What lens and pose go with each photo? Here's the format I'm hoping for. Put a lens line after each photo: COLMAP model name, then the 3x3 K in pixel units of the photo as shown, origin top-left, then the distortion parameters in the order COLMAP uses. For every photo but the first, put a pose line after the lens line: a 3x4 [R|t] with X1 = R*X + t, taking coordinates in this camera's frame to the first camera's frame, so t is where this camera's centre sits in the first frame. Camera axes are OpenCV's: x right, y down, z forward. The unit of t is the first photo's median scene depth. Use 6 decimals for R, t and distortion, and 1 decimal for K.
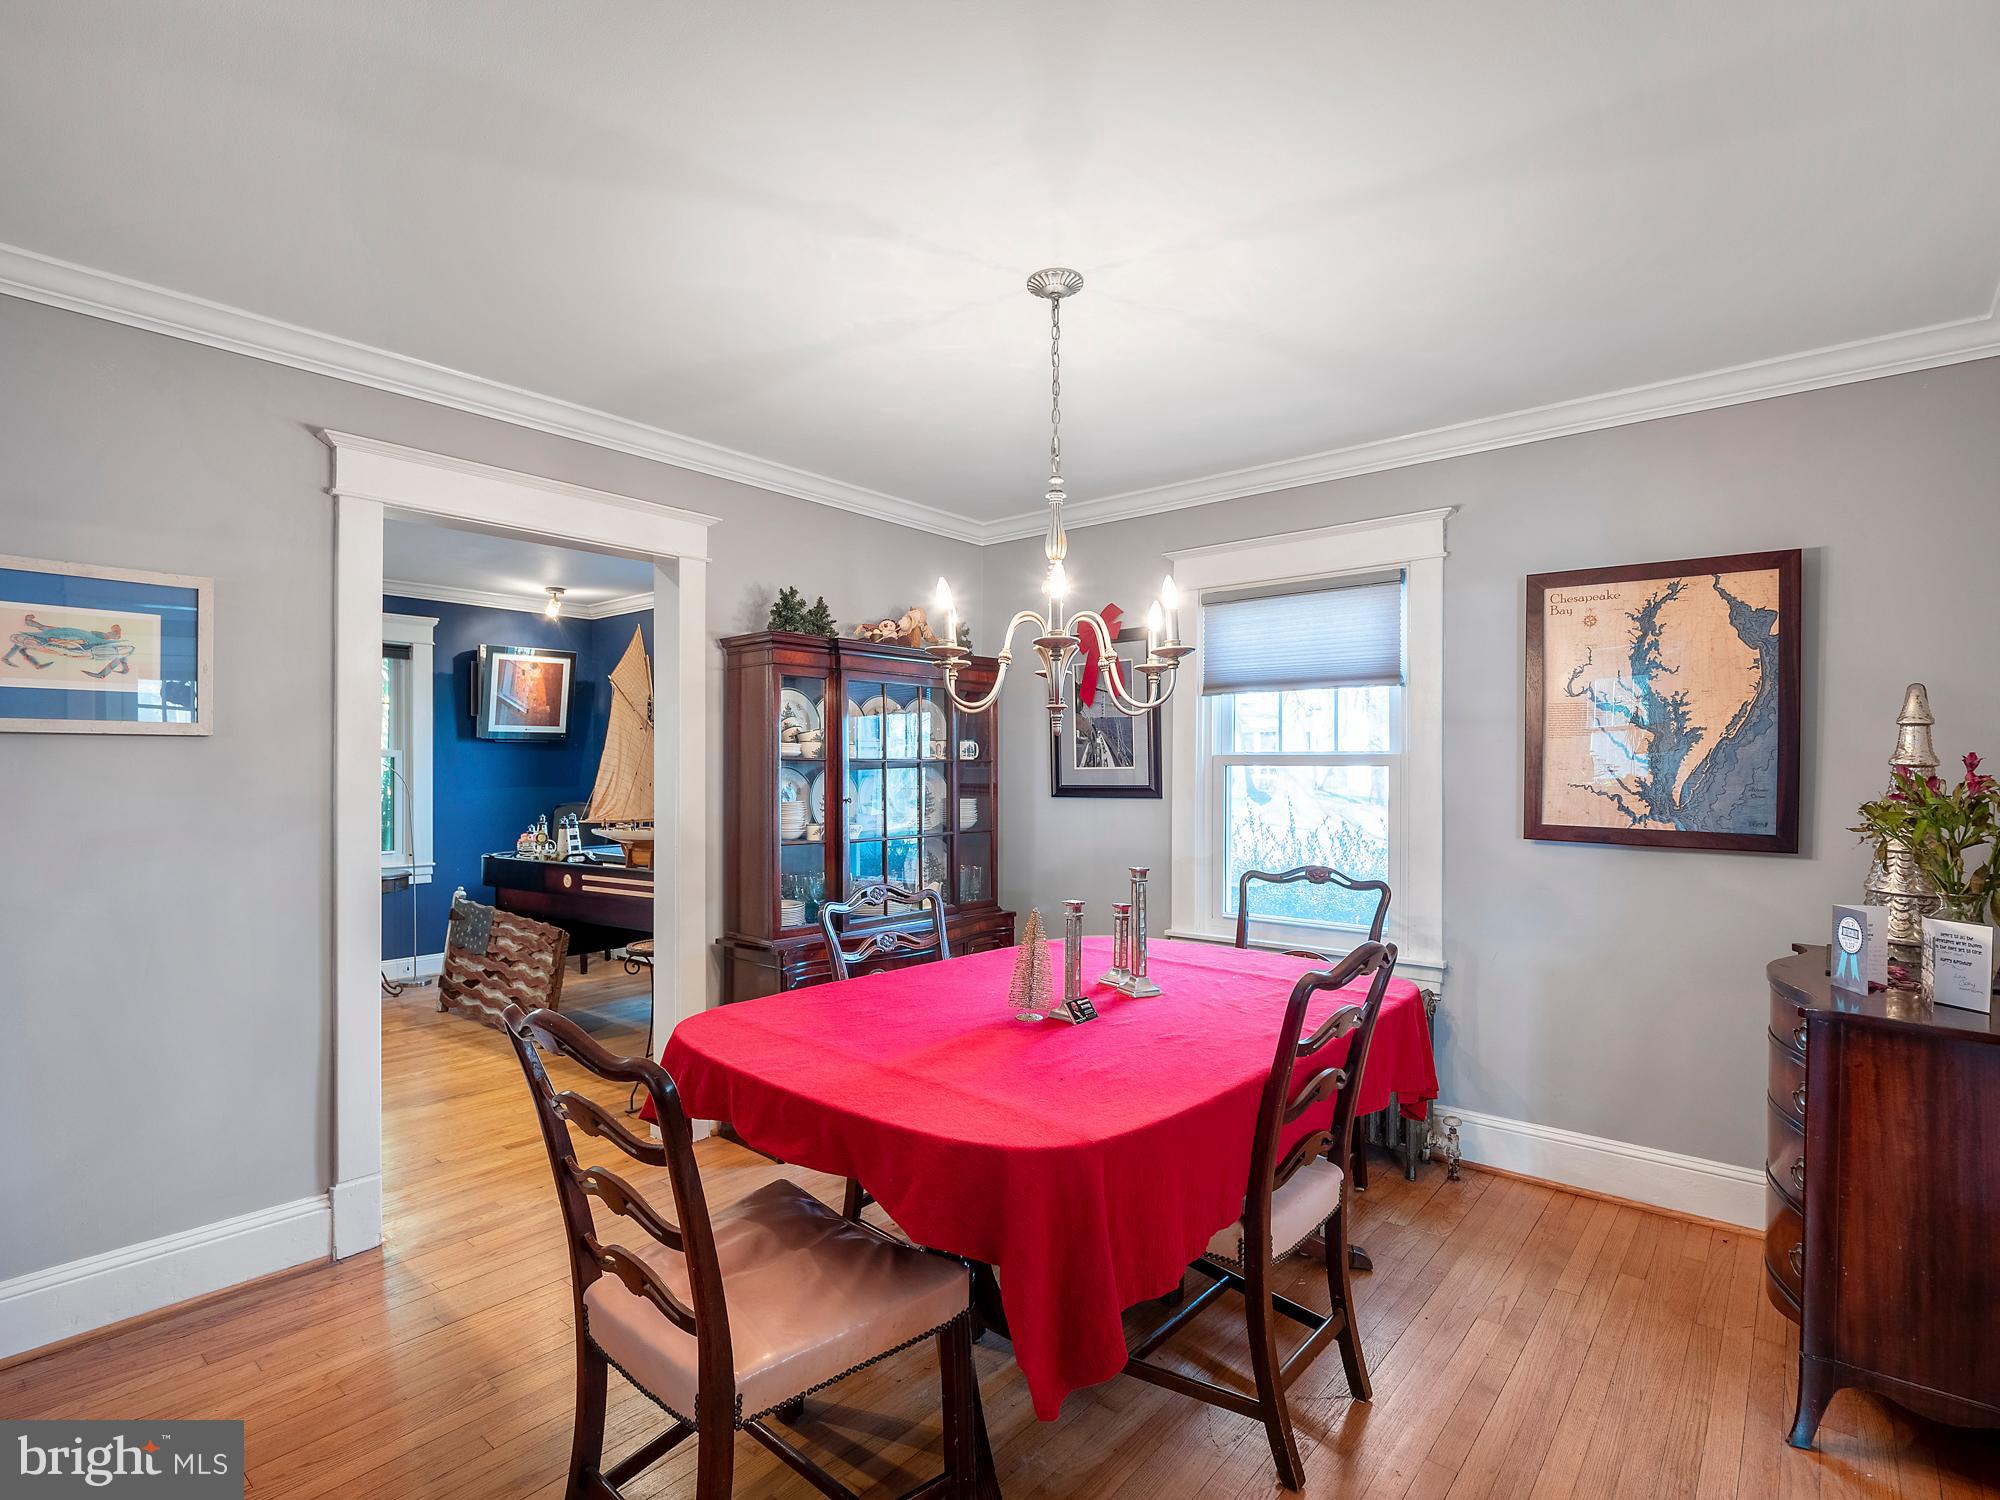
lens RADIAL K [[990.3, 0, 958.8], [0, 990.3, 772.1], [0, 0, 1]] dist [-0.001975, -0.006883]
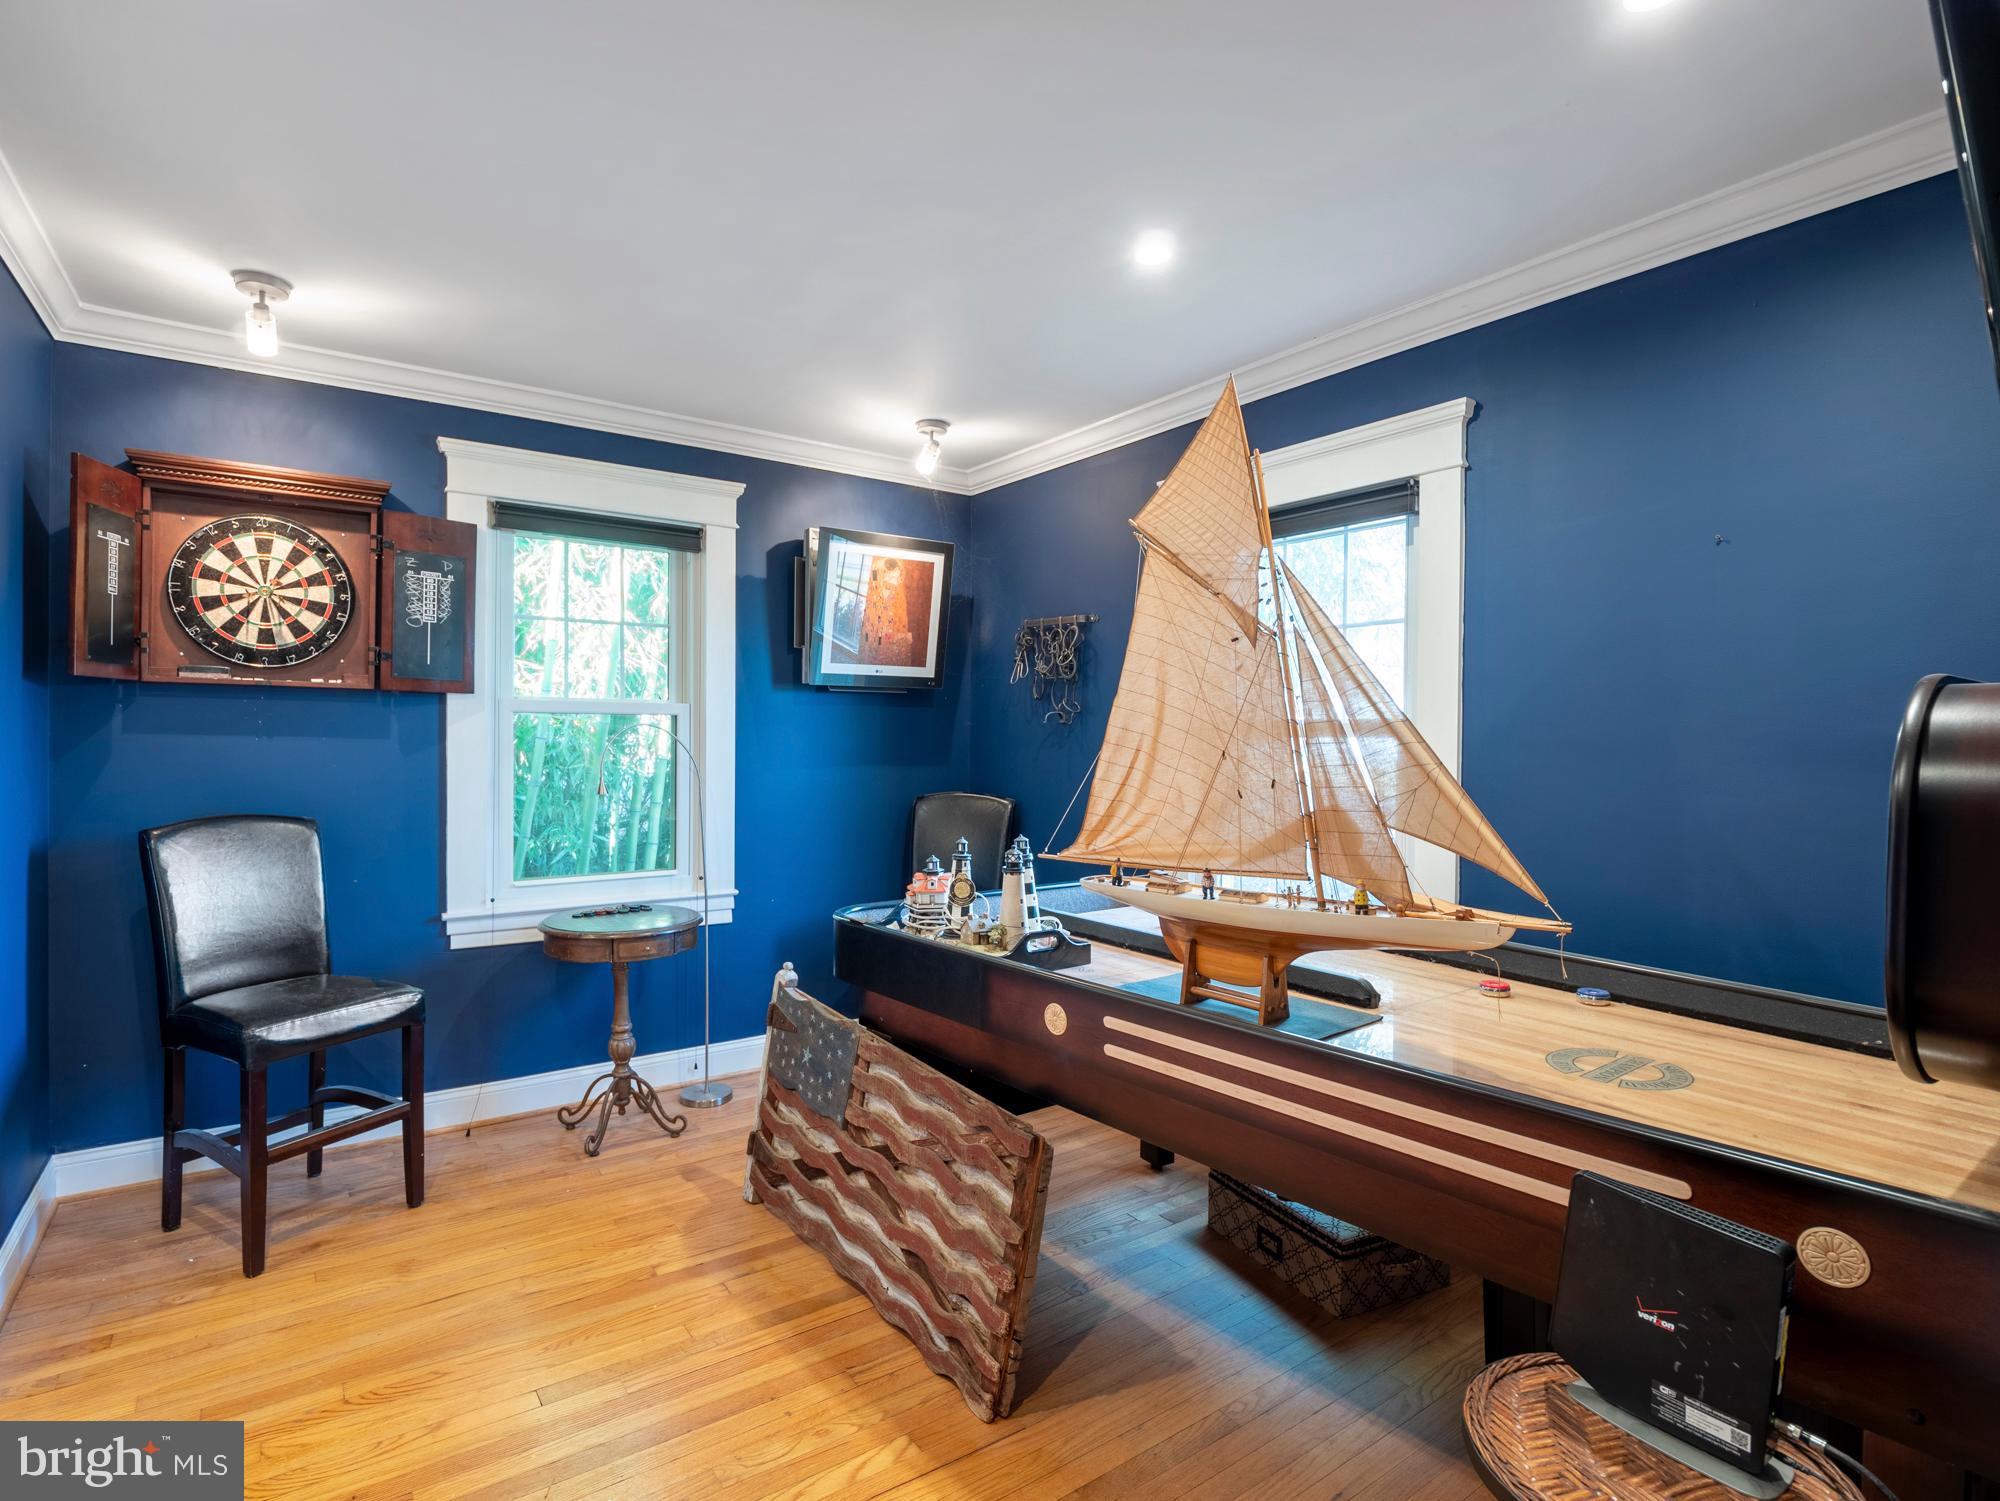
lens RADIAL K [[990.3, 0, 1000.1], [0, 990.3, 747.8], [0, 0, 1]] dist [-0.001975, -0.006883]
pose [[0.976954, 0.009232, -0.213250, -0.286255], [-0.007303, 0.999925, 0.009832, -0.003294], [0.213325, -0.008048, 0.976948, 0.519482]]
